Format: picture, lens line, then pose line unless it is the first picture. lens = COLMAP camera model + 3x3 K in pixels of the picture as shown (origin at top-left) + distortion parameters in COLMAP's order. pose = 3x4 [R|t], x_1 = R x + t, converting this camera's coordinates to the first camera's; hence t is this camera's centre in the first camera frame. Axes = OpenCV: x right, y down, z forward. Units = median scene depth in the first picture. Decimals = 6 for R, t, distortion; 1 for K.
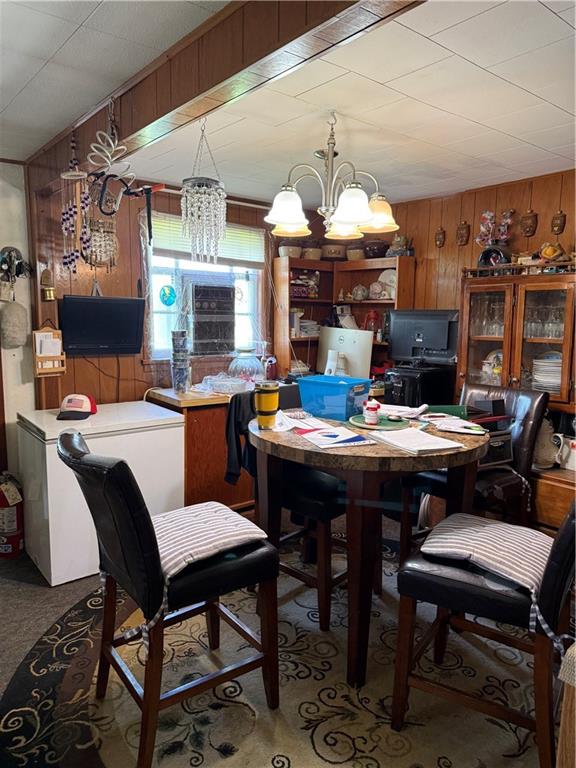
lens RADIAL K [[522.9, 0, 288.0], [0, 522.9, 384.0], [0, 0, 1]] dist [0.054988, -0.071588]
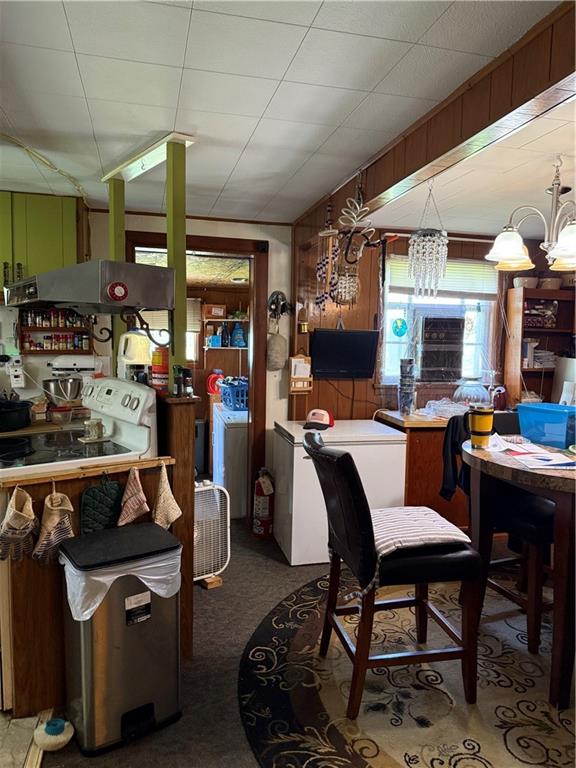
lens RADIAL K [[522.9, 0, 288.0], [0, 522.9, 384.0], [0, 0, 1]] dist [0.054988, -0.071588]
pose [[0.902337, 0.036606, -0.429475, 0.059213], [-0.062653, 0.996944, -0.046662, 0.026788], [0.426454, 0.069013, 0.901873, -0.144634]]
